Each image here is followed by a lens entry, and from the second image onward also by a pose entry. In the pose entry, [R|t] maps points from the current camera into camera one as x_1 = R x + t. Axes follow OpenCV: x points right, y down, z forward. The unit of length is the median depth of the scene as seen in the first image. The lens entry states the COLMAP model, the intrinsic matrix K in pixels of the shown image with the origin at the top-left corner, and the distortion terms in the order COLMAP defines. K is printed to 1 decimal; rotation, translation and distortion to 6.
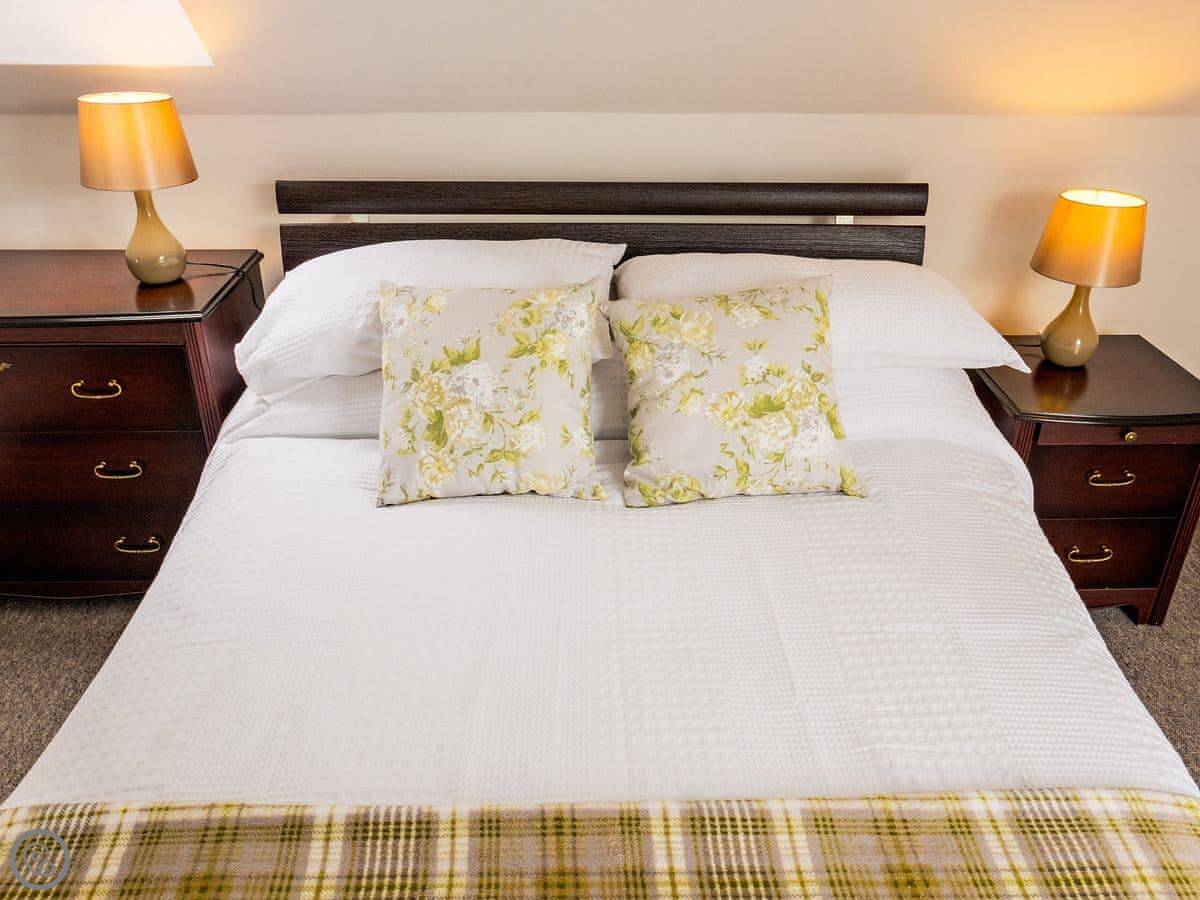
lens RADIAL K [[1004.0, 0, 590.6], [0, 1004.0, 437.0], [0, 0, 1]] dist [-0.002588, -0.000469]
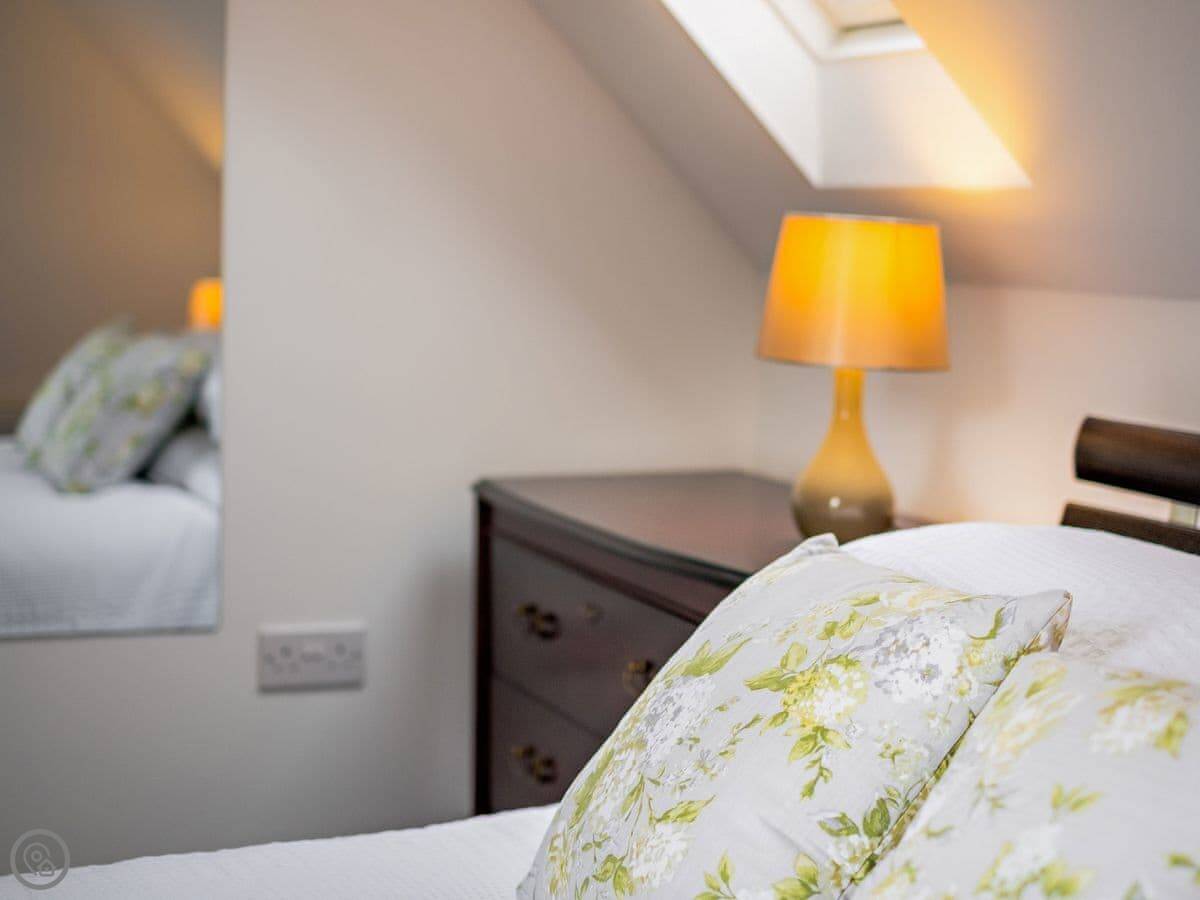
lens RADIAL K [[2149.9, 0, 600.0], [0, 2149.9, 450.0], [0, 0, 1]] dist [-0.023921, 0.292965]
pose [[0.359929, 0.100161, -0.927588, 0.752273], [-0.453557, 0.887616, -0.080147, -0.066937], [0.815314, 0.449561, 0.364908, 0.569930]]
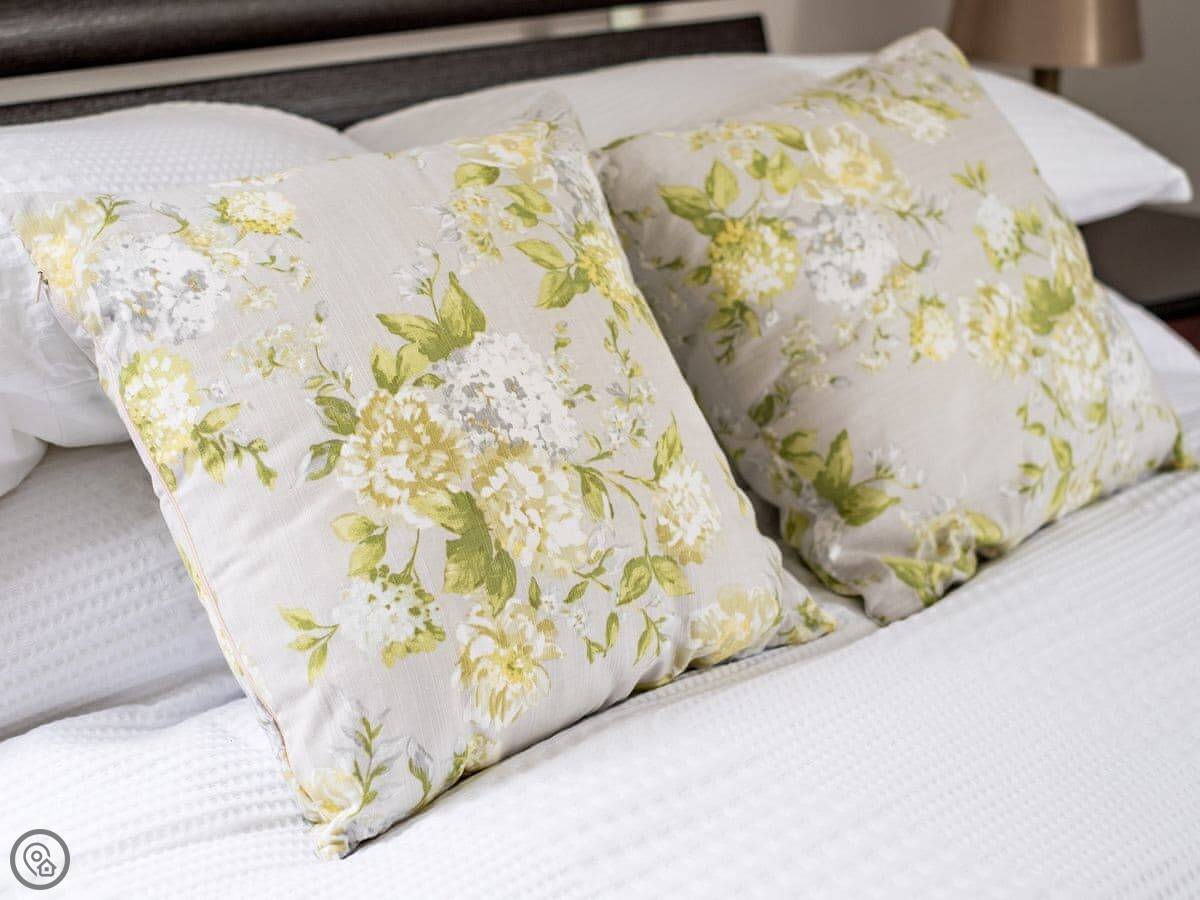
lens RADIAL K [[2149.9, 0, 600.0], [0, 2149.9, 450.0], [0, 0, 1]] dist [-0.023921, 0.292965]
pose [[0.724923, -0.219558, 0.652902, -0.569892], [0.311025, 0.950050, -0.025852, -0.007788], [-0.614613, 0.221809, 0.757001, 0.441072]]
